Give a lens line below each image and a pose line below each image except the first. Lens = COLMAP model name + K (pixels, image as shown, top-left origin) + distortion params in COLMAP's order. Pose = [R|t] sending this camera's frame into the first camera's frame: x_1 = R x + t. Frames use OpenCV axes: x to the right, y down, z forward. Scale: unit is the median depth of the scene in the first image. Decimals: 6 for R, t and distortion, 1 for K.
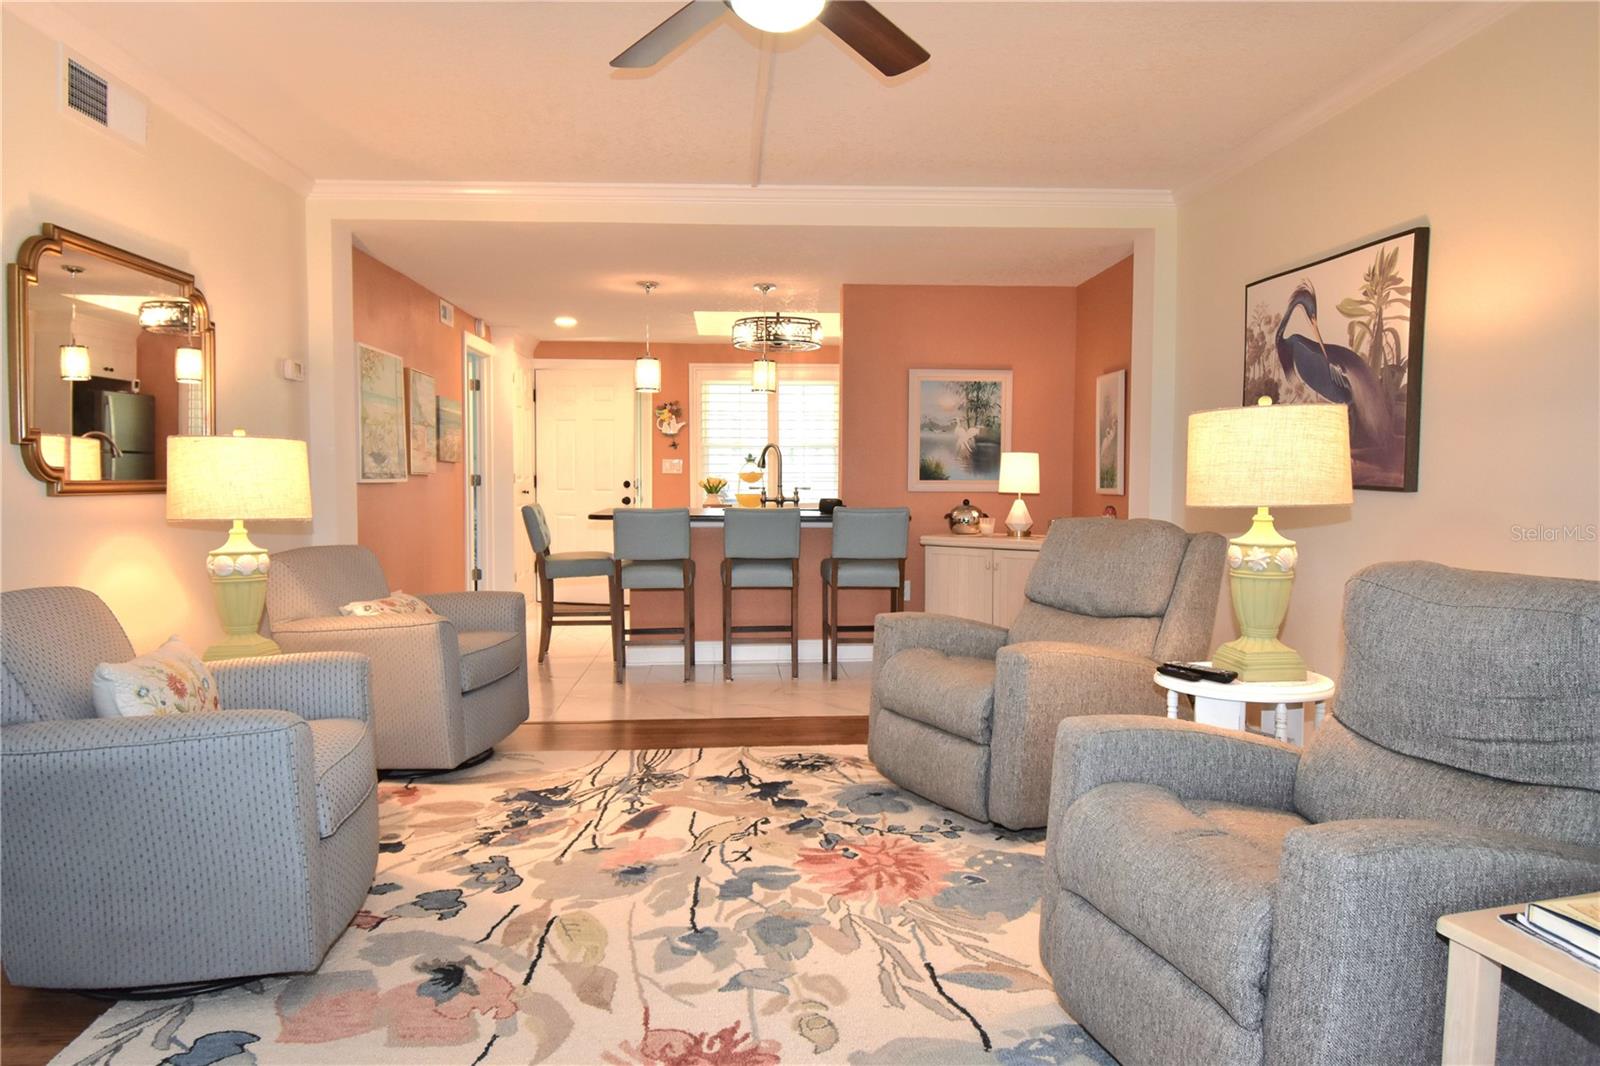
lens RADIAL K [[1038.1, 0, 800.0], [0, 1038.1, 533.0], [0, 0, 1]] dist [0.009034, -0.023927]
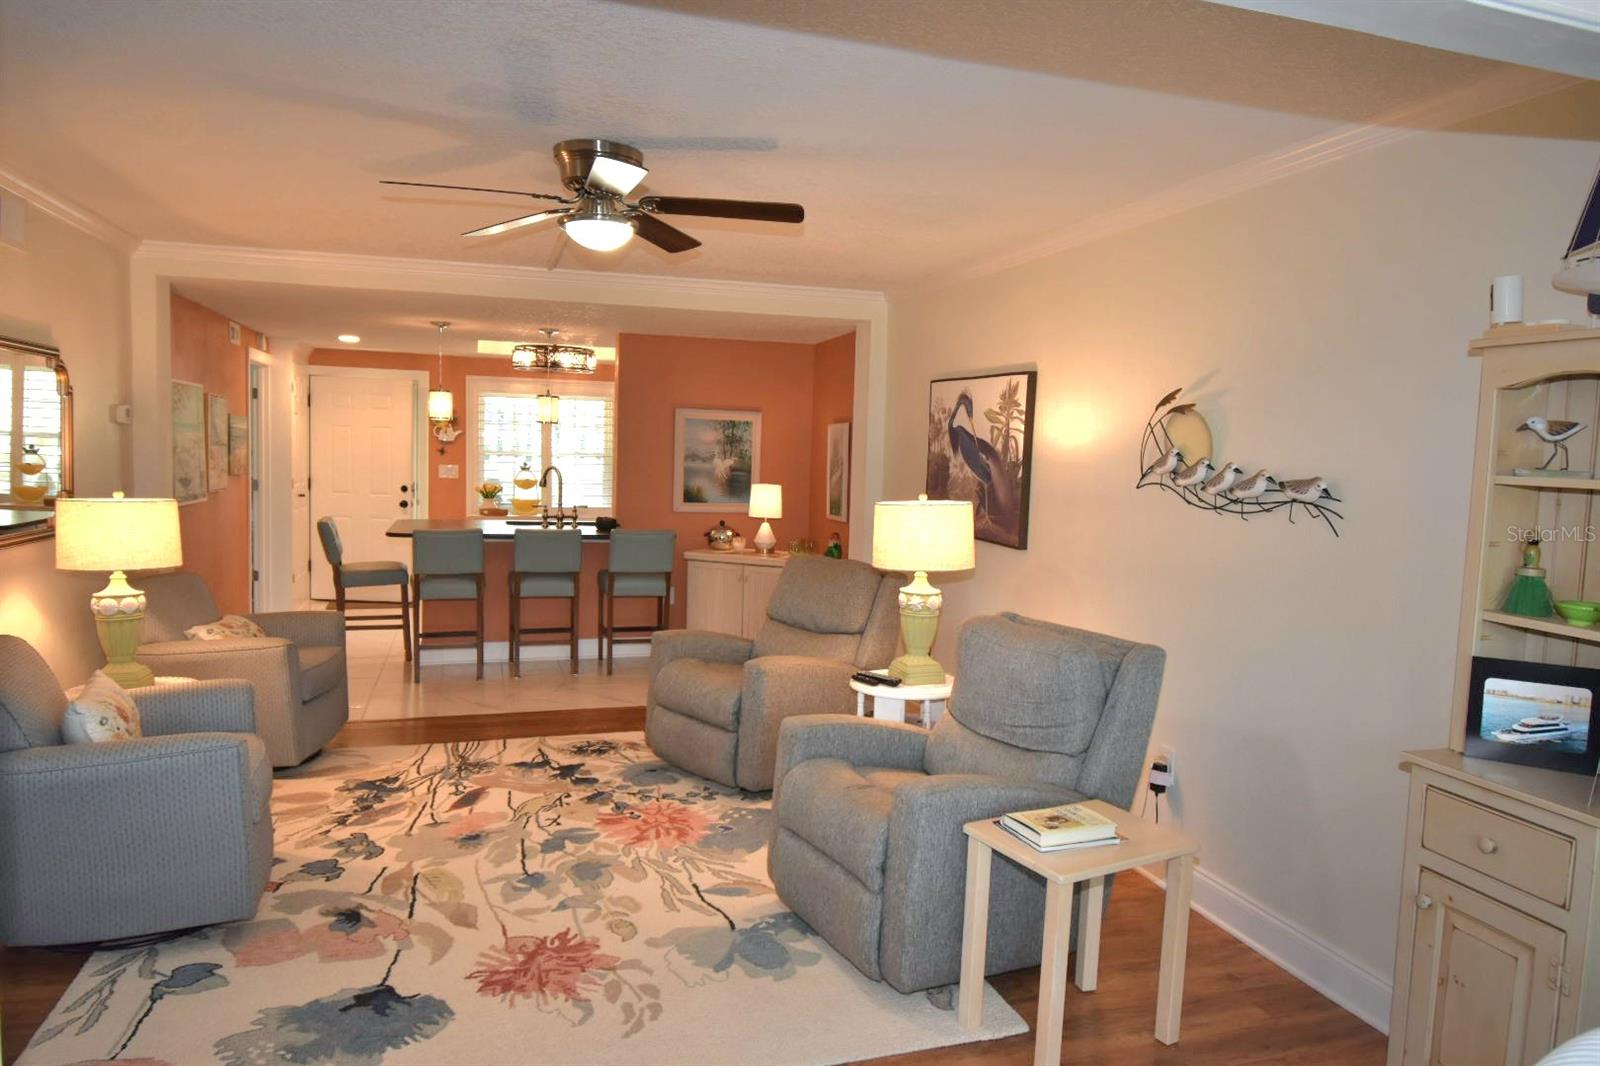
lens RADIAL K [[1038.3, 0, 803.1], [0, 1038.3, 533.5], [0, 0, 1]] dist [0.011894, -0.026349]
pose [[0.971578, 0.007595, 0.236597, -0.055901], [-0.014188, 0.999557, 0.026176, -0.087674], [-0.236293, -0.028789, 0.971255, -0.320709]]
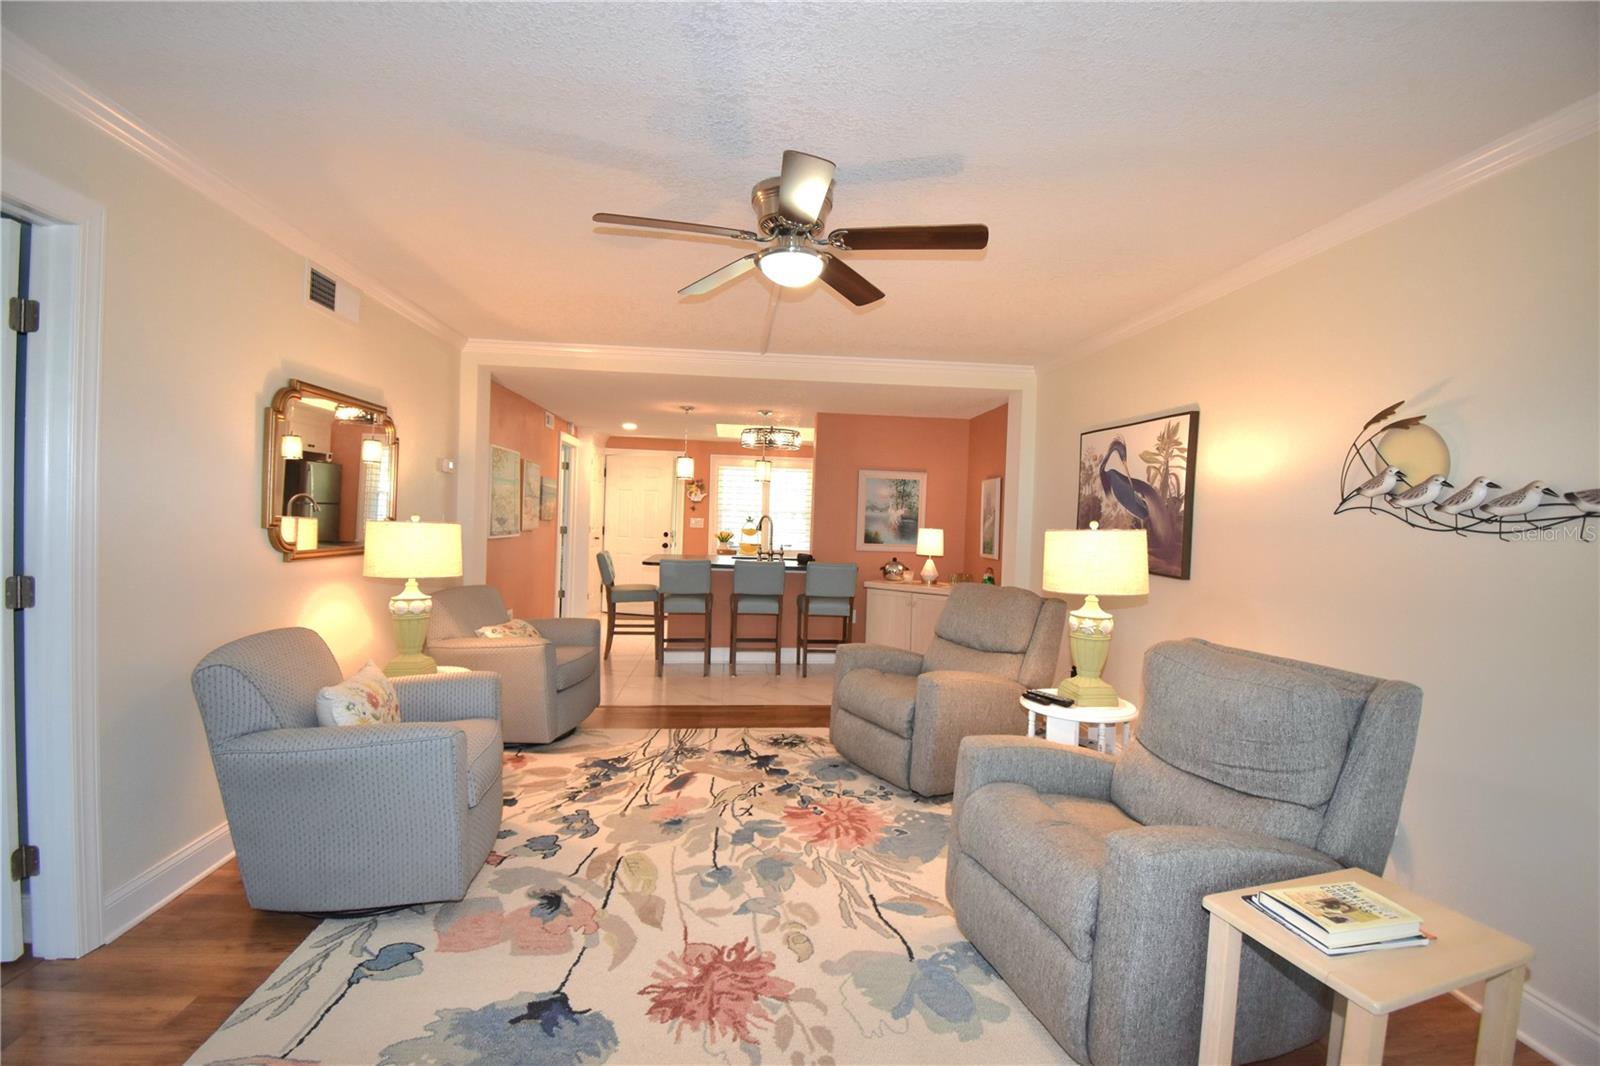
lens RADIAL K [[702.4, 0, 804.1], [0, 702.4, 532.7], [0, 0, 1]] dist [0.019353, -0.025778]
pose [[0.998834, 0.029312, 0.038365, -0.020538], [-0.028012, 0.999029, -0.034011, -0.052596], [-0.039325, 0.032897, 0.998685, -0.027627]]
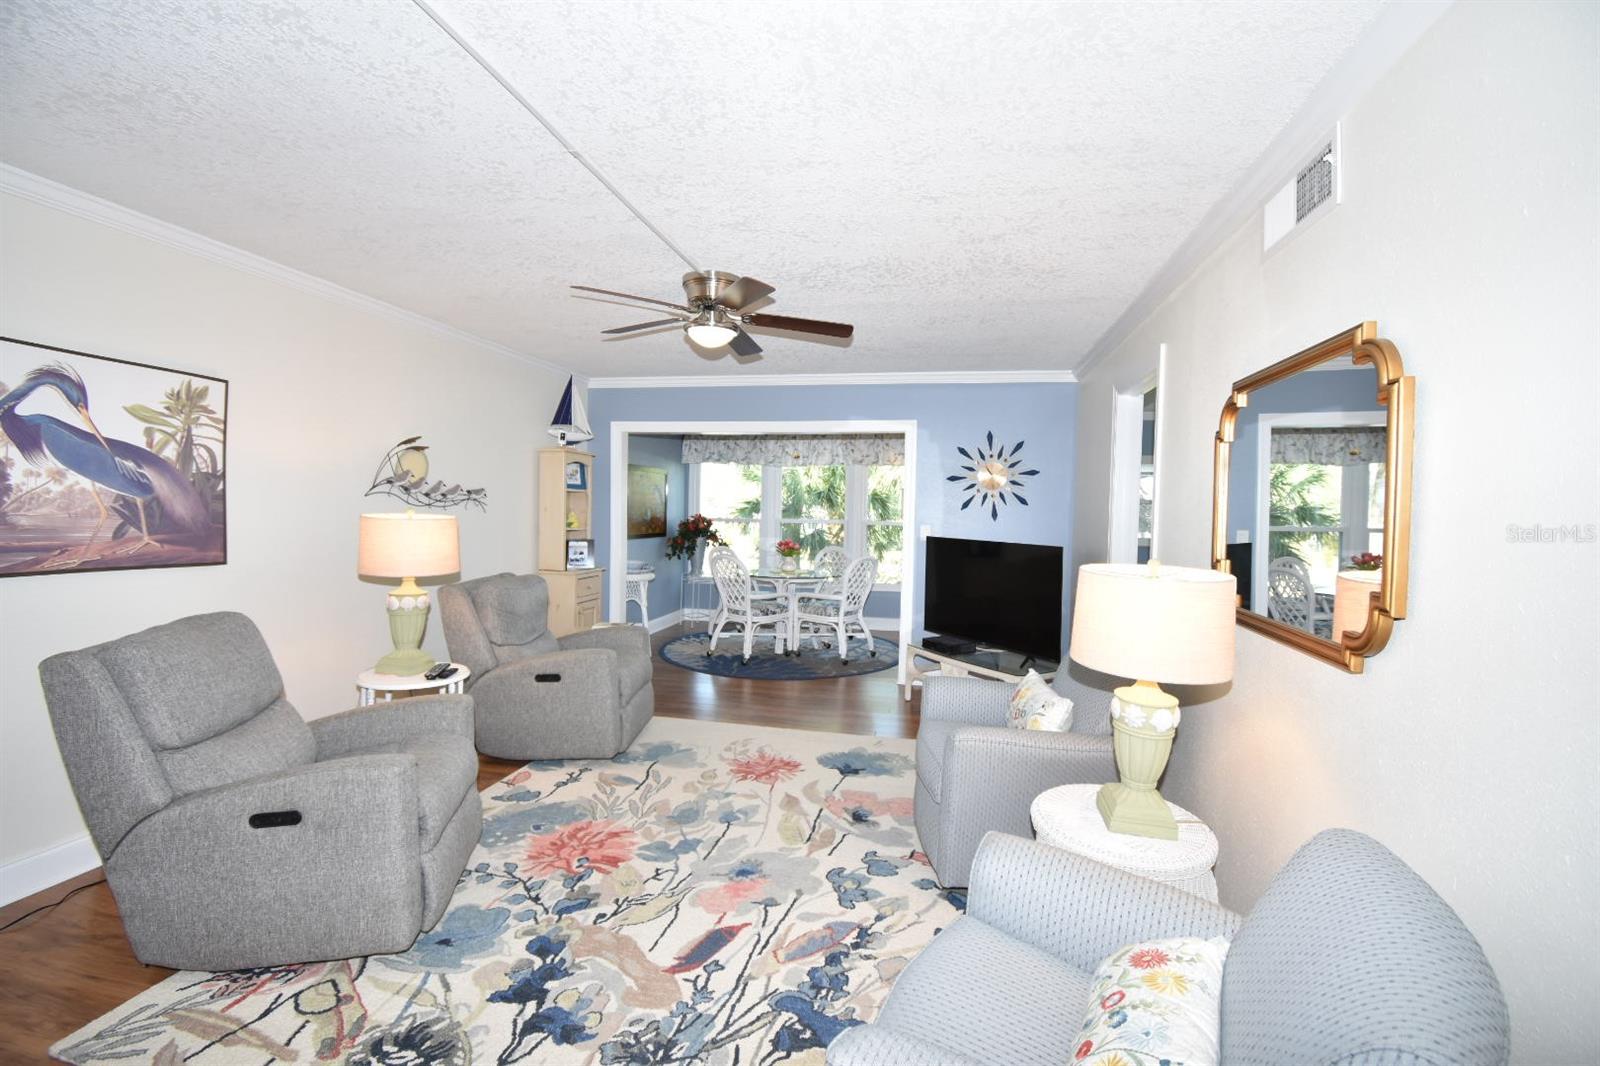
lens RADIAL K [[702.4, 0, 804.1], [0, 702.4, 532.7], [0, 0, 1]] dist [0.019353, -0.025778]
pose [[-0.963859, -0.035863, 0.263988, -0.388275], [-0.012045, 0.995751, 0.091296, -0.162841], [-0.266141, 0.084817, -0.960195, 1.545124]]
